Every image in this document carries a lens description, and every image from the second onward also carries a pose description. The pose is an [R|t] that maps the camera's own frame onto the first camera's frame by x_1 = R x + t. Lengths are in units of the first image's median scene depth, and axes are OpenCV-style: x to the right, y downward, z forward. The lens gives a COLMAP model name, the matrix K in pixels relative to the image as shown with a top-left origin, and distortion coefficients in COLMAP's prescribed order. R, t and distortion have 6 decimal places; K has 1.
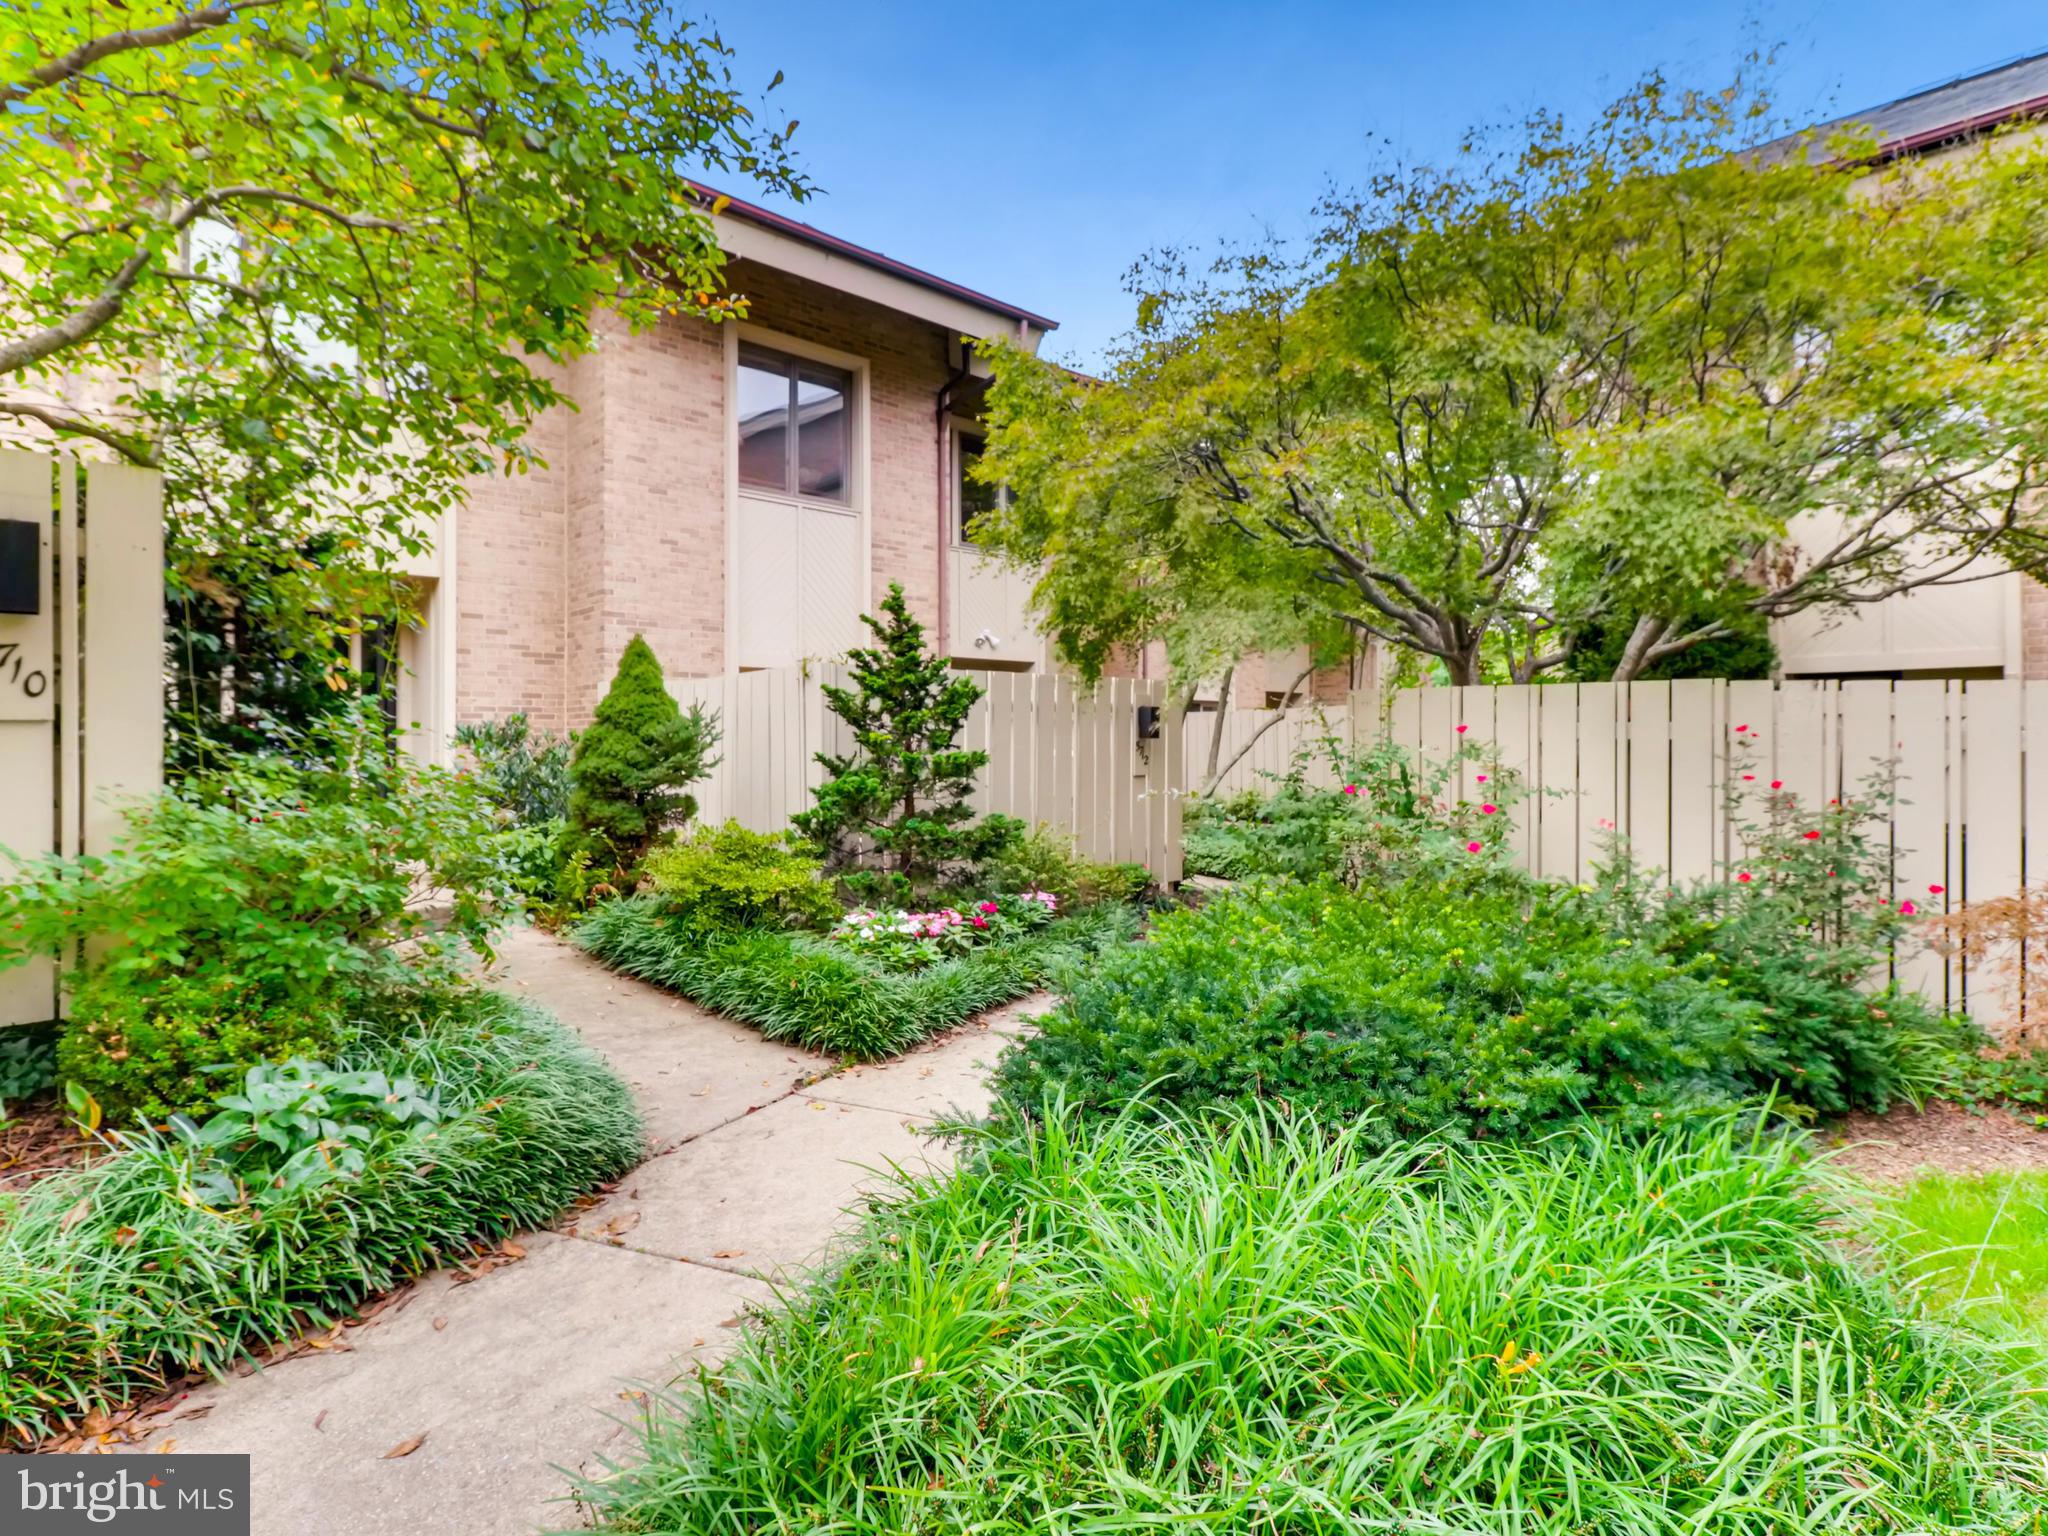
lens RADIAL K [[1078.7, 0, 1030.7], [0, 1078.7, 771.6], [0, 0, 1]] dist [0.023100, -0.018819]
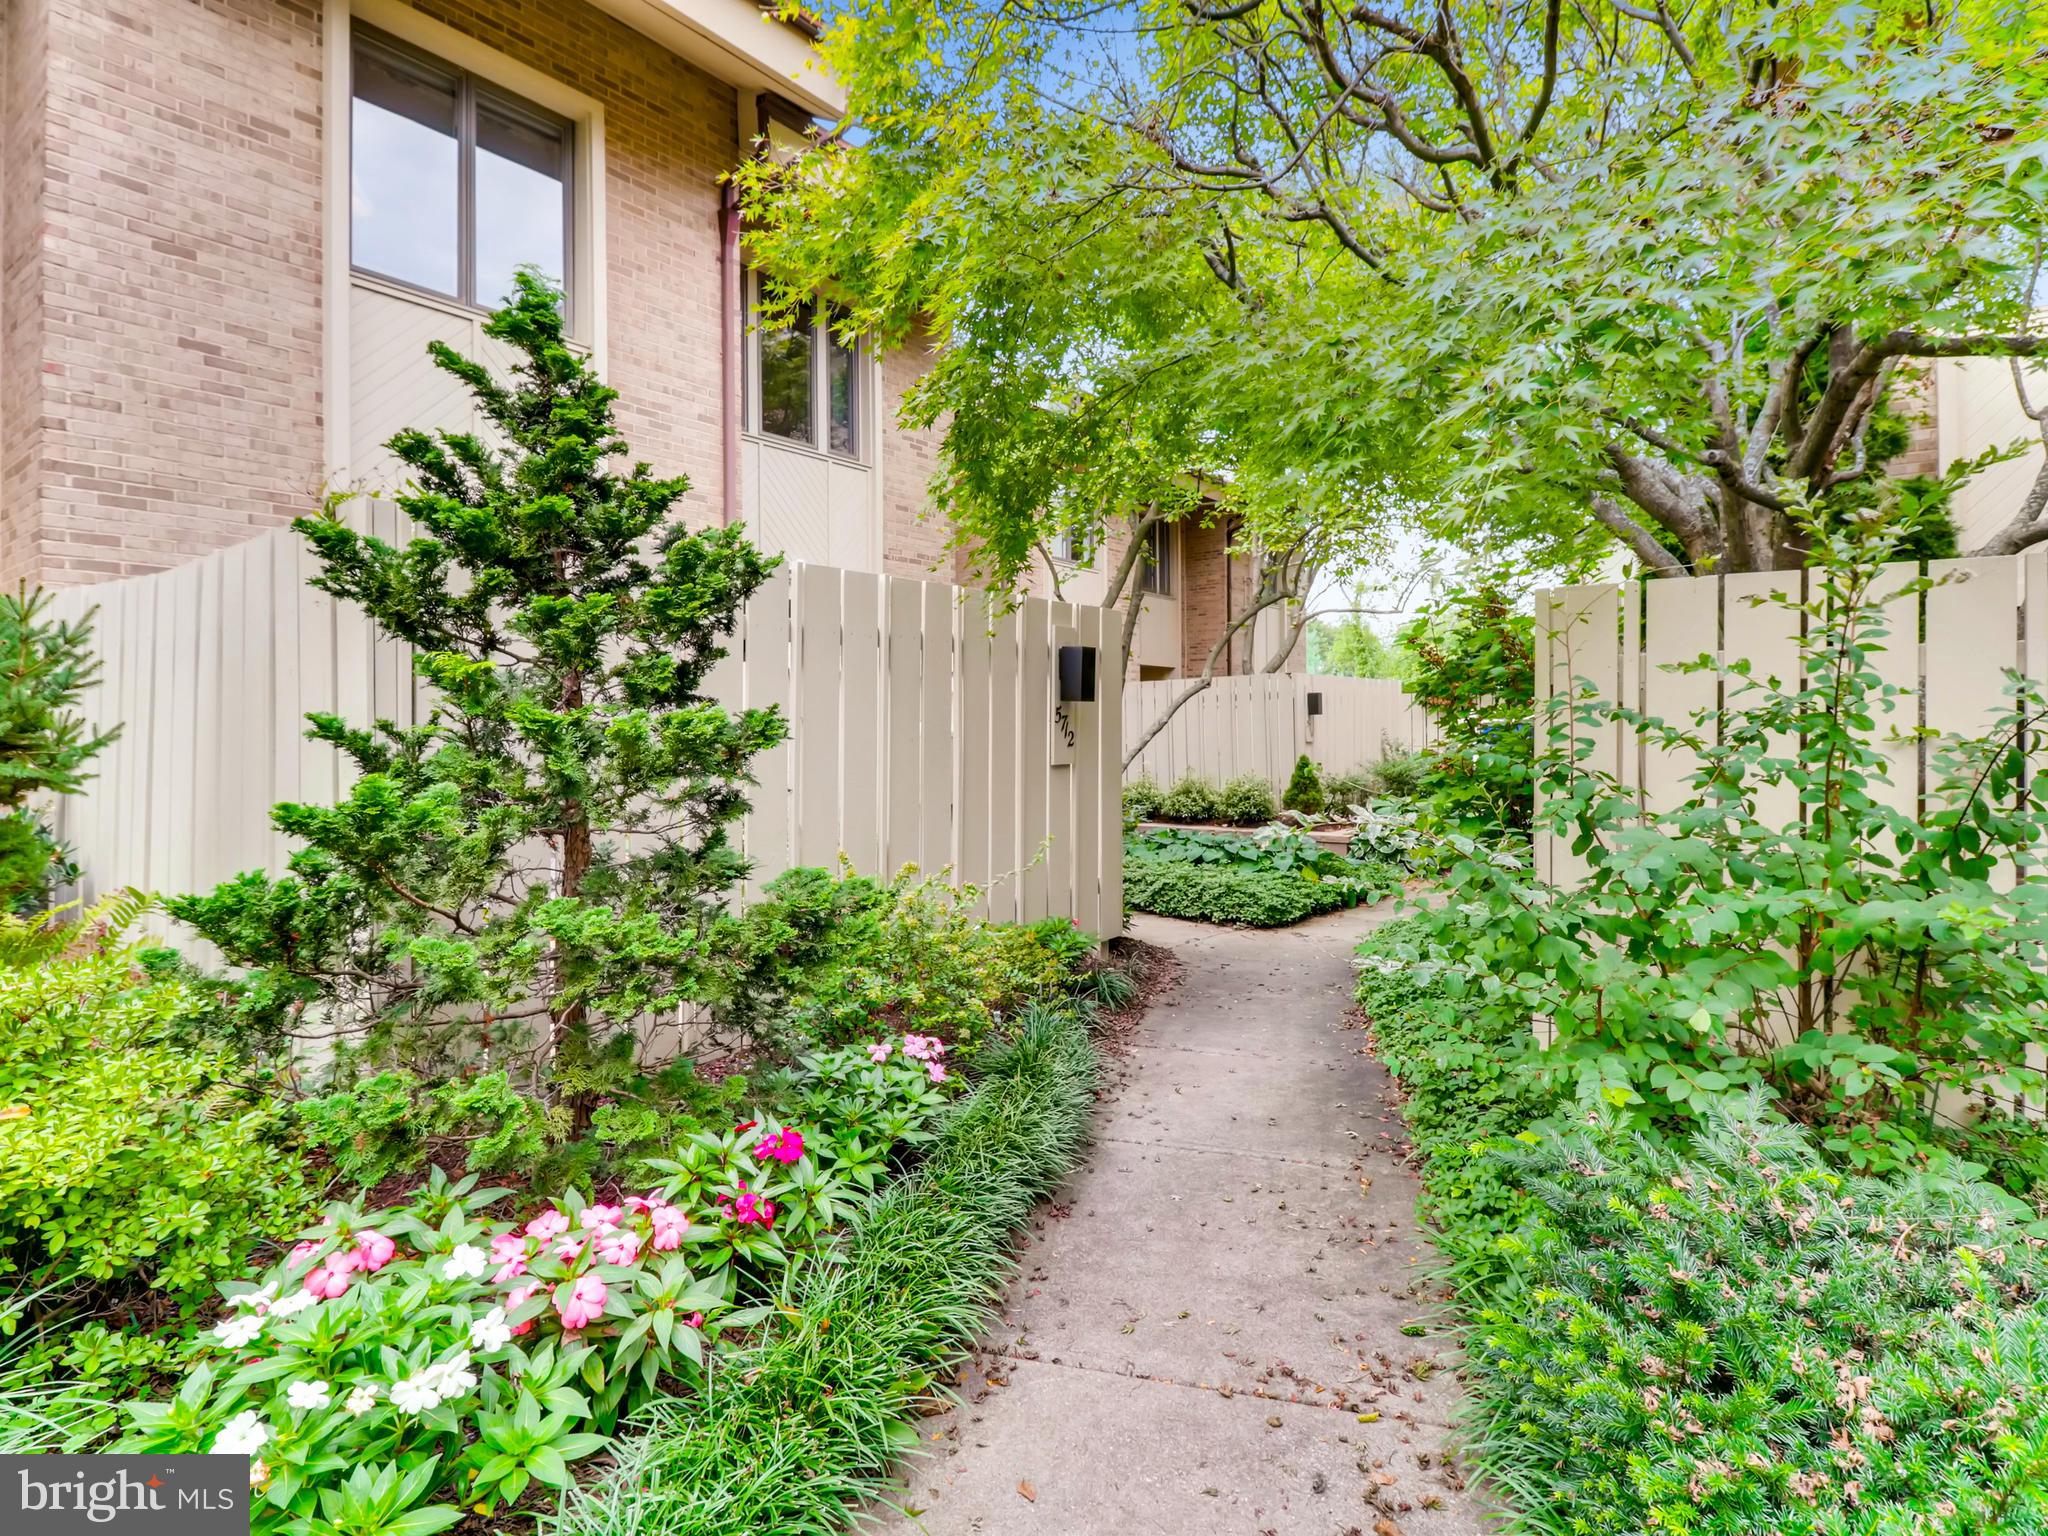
lens RADIAL K [[1075.2, 0, 1021.4], [0, 1075.2, 728.3], [0, 0, 1]] dist [0.024892, -0.018563]
pose [[0.988220, -0.004952, 0.152959, -0.013416], [0.009579, 0.999518, -0.029525, 0.000779], [-0.152739, 0.030643, 0.987791, 0.589704]]
